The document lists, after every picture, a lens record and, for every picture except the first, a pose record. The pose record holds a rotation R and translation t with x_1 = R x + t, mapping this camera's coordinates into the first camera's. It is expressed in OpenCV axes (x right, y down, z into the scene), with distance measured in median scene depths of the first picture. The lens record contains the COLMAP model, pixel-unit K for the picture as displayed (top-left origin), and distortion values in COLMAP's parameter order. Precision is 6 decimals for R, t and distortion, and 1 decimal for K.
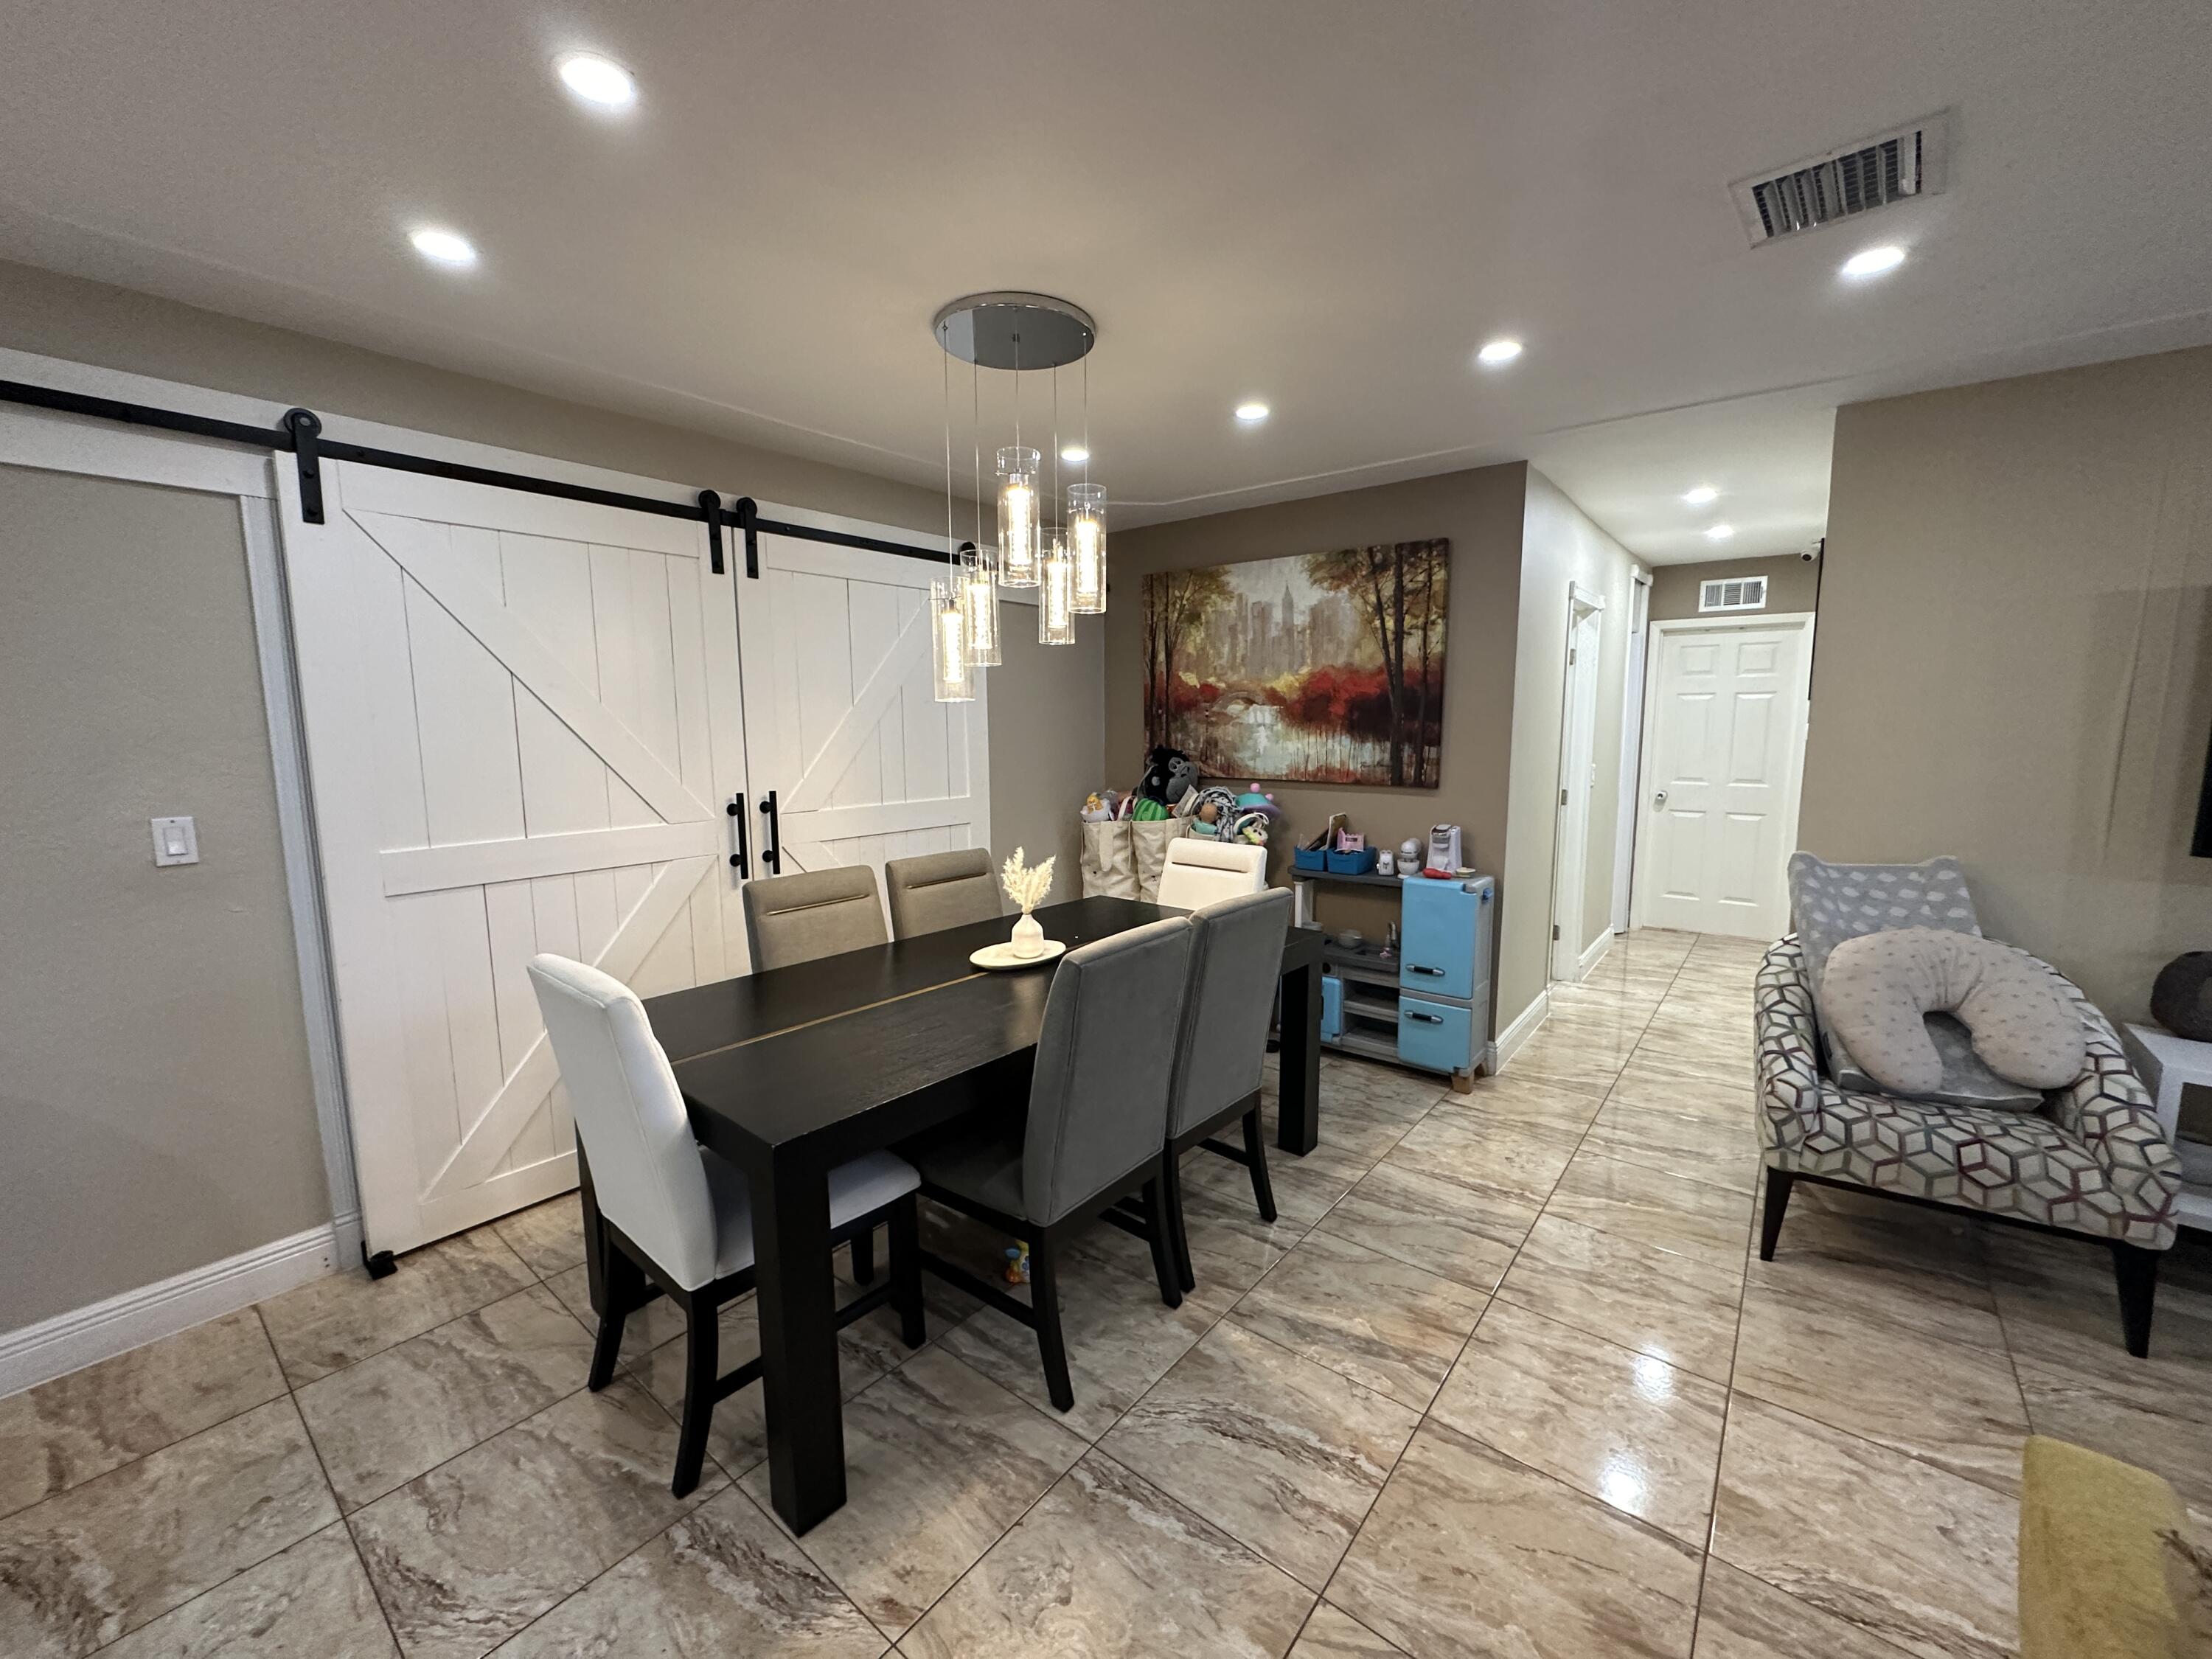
lens RADIAL K [[876.7, 0, 1114.2], [0, 876.7, 848.3], [0, 0, 1]] dist [-0.001848, -0.000074]
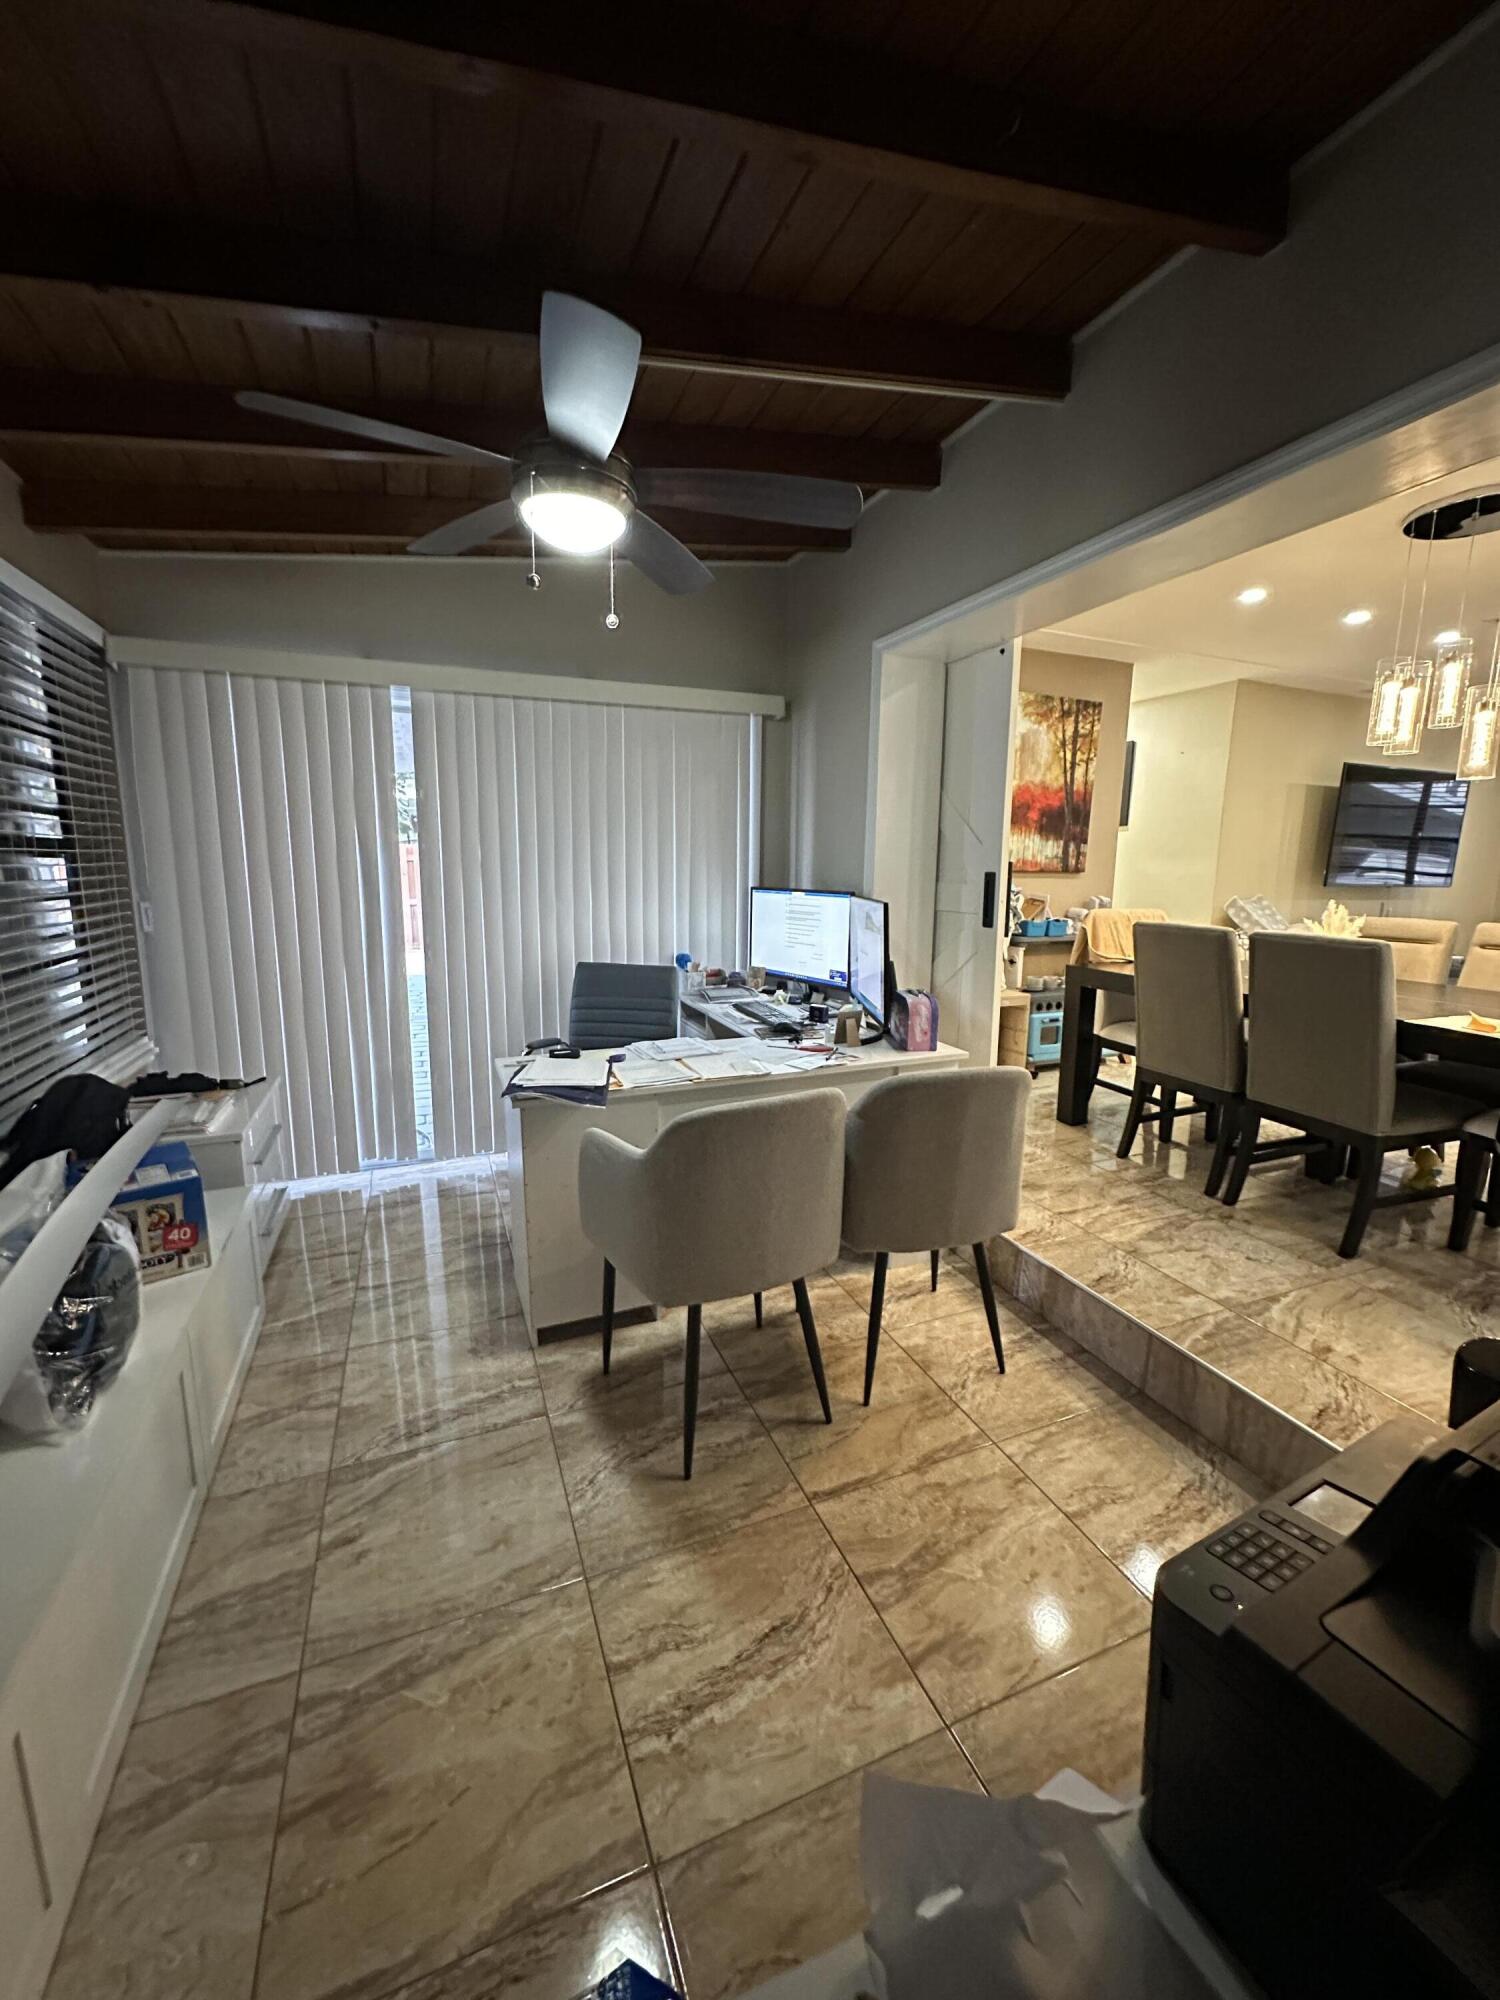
lens RADIAL K [[792.7, 0, 748.9], [0, 792.7, 999.3], [0, 0, 1]] dist [-0.001848, -0.000074]
pose [[0.490740, -0.141860, 0.859680, -1.071952], [0.106322, 0.989033, 0.102512, -0.053378], [-0.864795, 0.041096, 0.500441, 0.810263]]
